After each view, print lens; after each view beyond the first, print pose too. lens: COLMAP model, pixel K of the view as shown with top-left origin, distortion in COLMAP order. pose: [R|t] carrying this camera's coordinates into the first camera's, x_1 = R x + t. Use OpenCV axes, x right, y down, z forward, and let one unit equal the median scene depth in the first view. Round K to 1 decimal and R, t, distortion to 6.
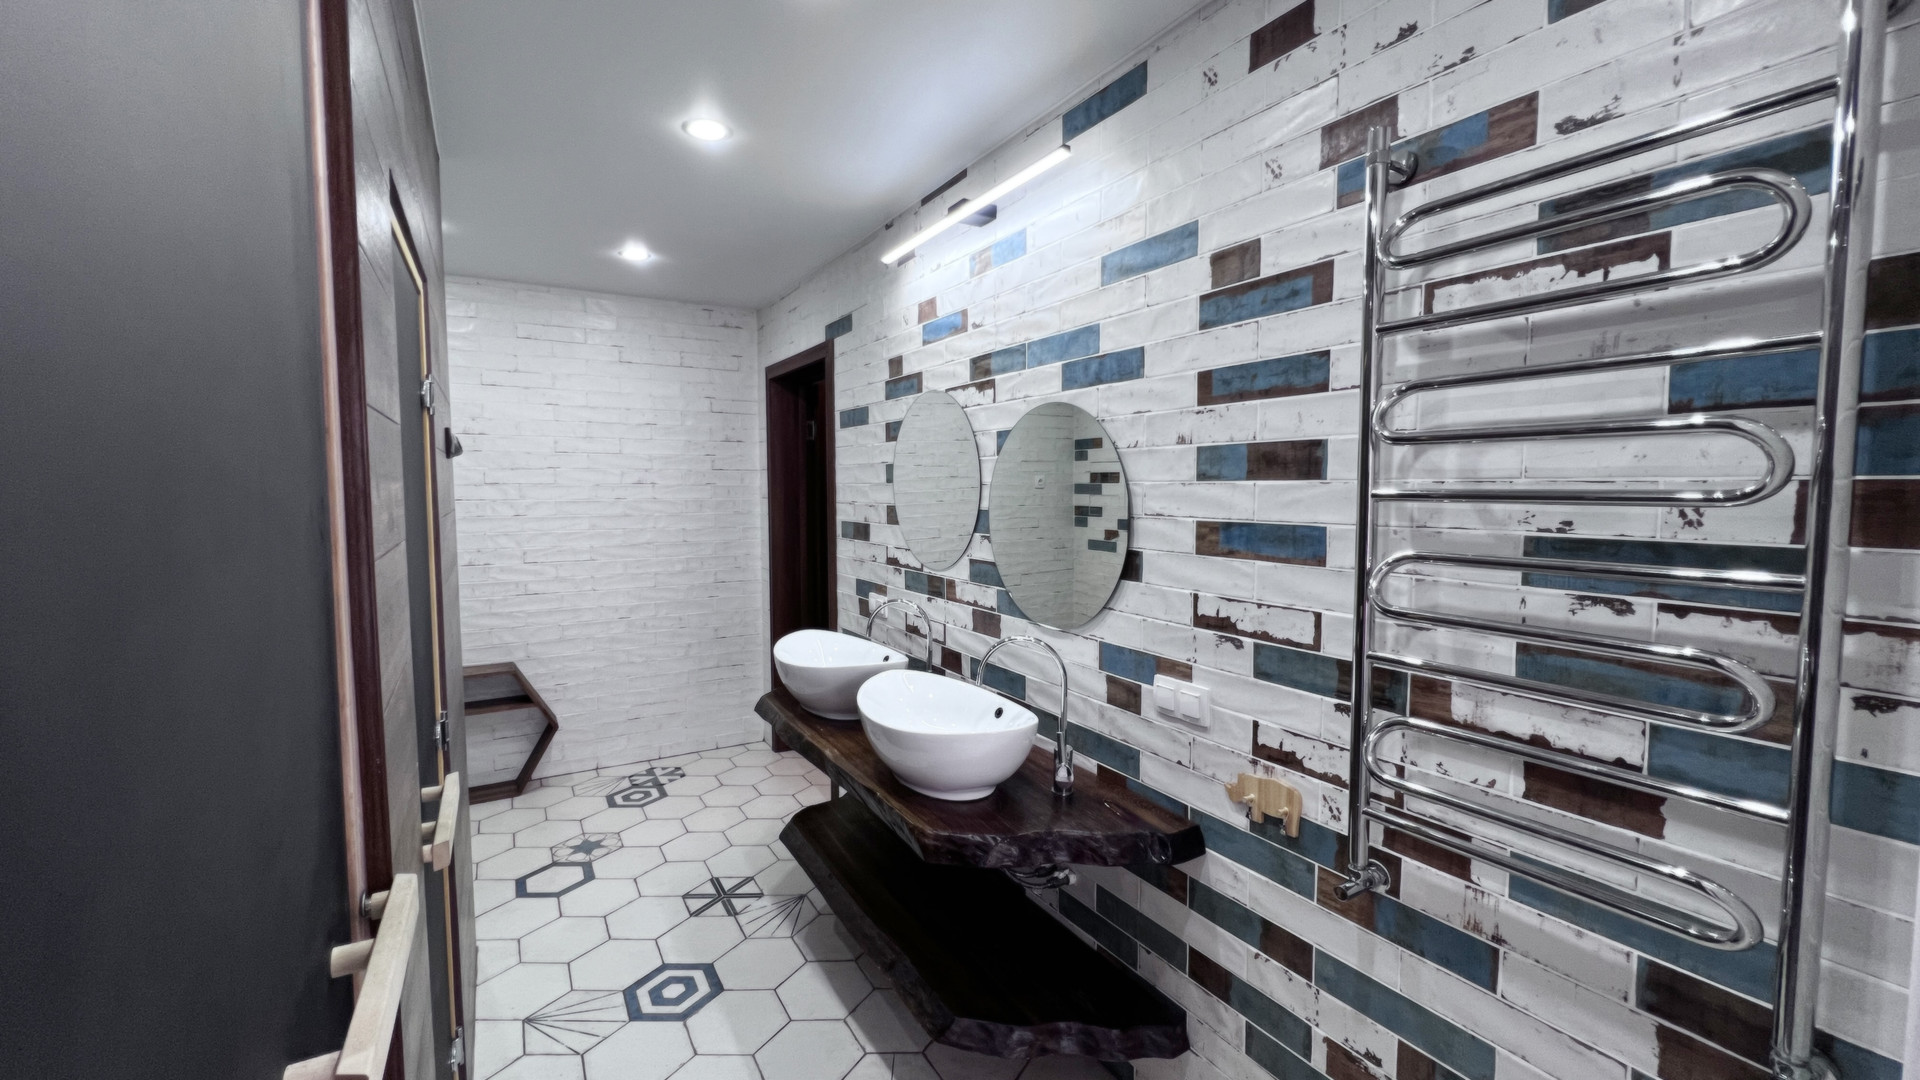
lens RADIAL K [[774.3, 0, 960.1], [0, 774.3, 536.9], [0, 0, 1]] dist [0.000635, 0.000360]
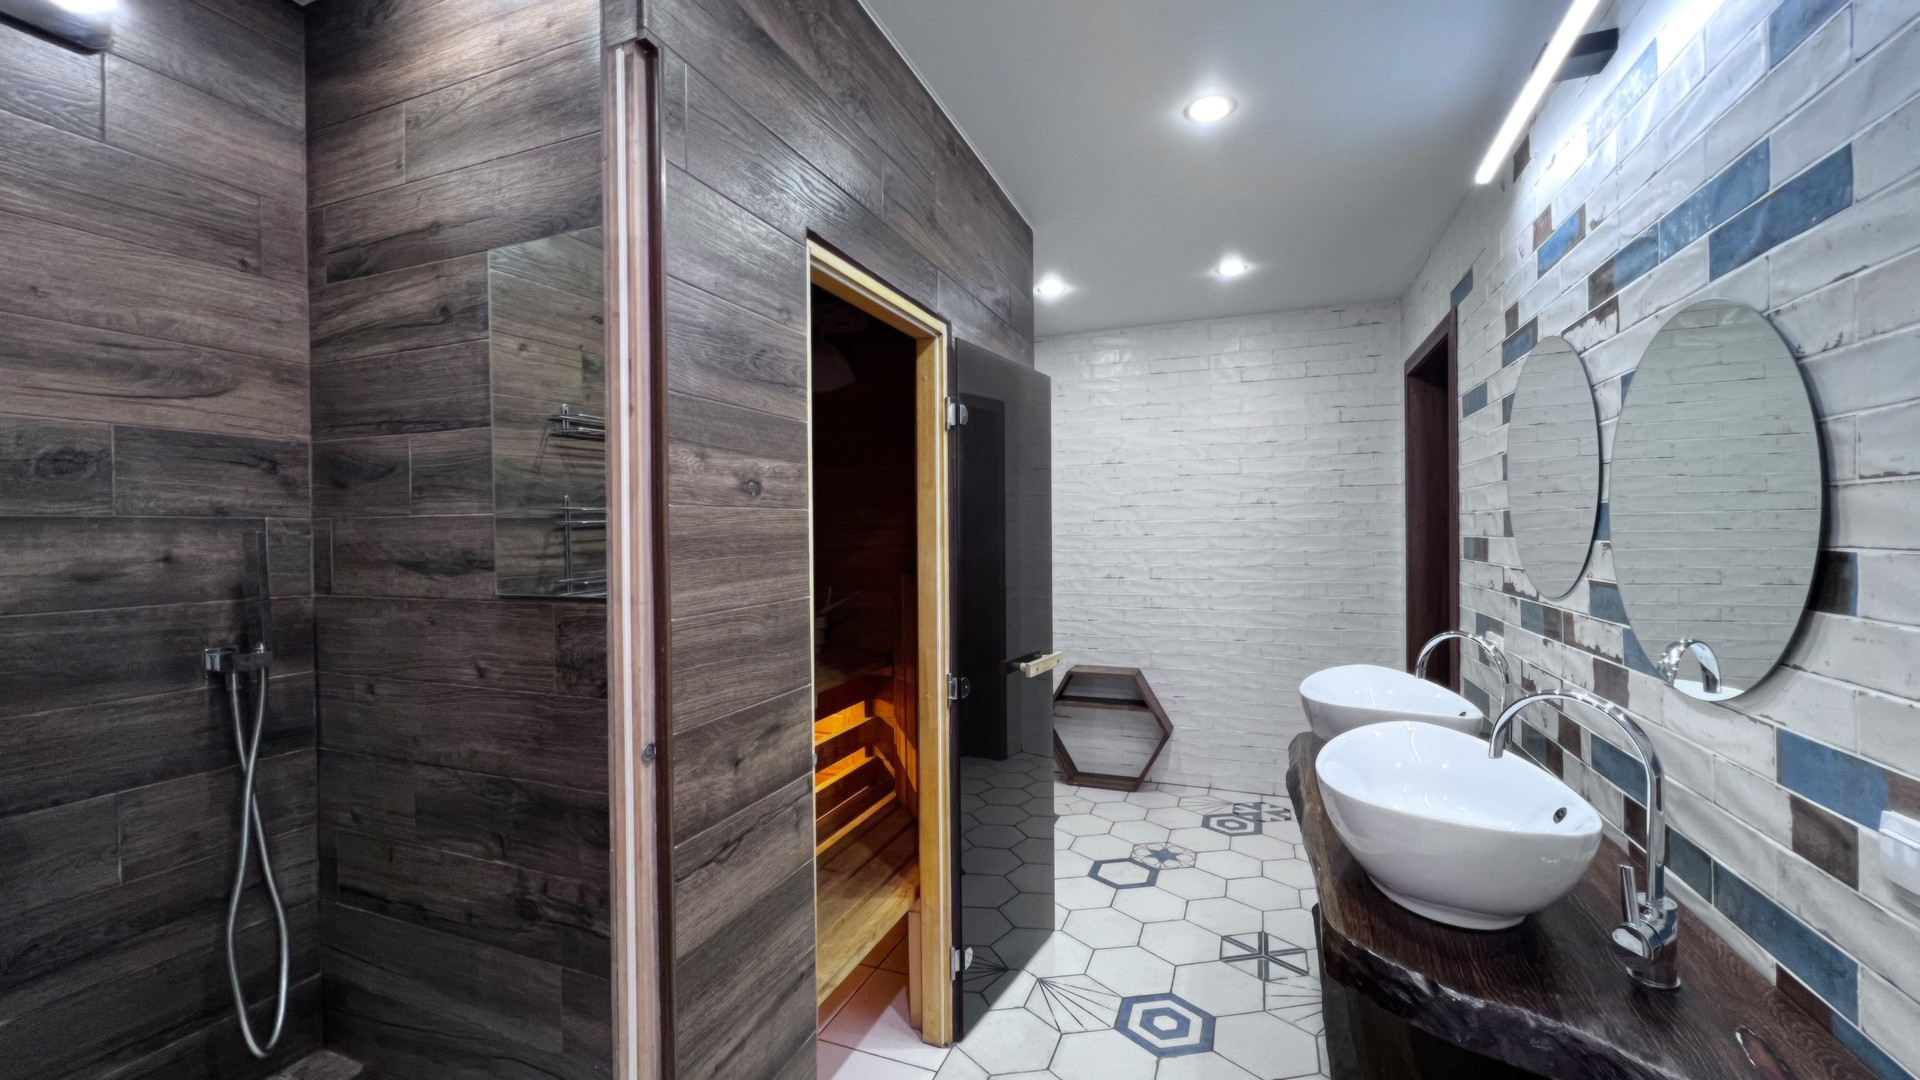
lens RADIAL K [[774.3, 0, 955.8], [0, 774.3, 537.6], [0, 0, 1]] dist [0.000635, 0.000360]
pose [[0.612271, -0.000046, -0.790648, 0.163873], [-0.042316, 0.998565, -0.032828, 0.029440], [0.789514, 0.053557, 0.611391, 0.145305]]
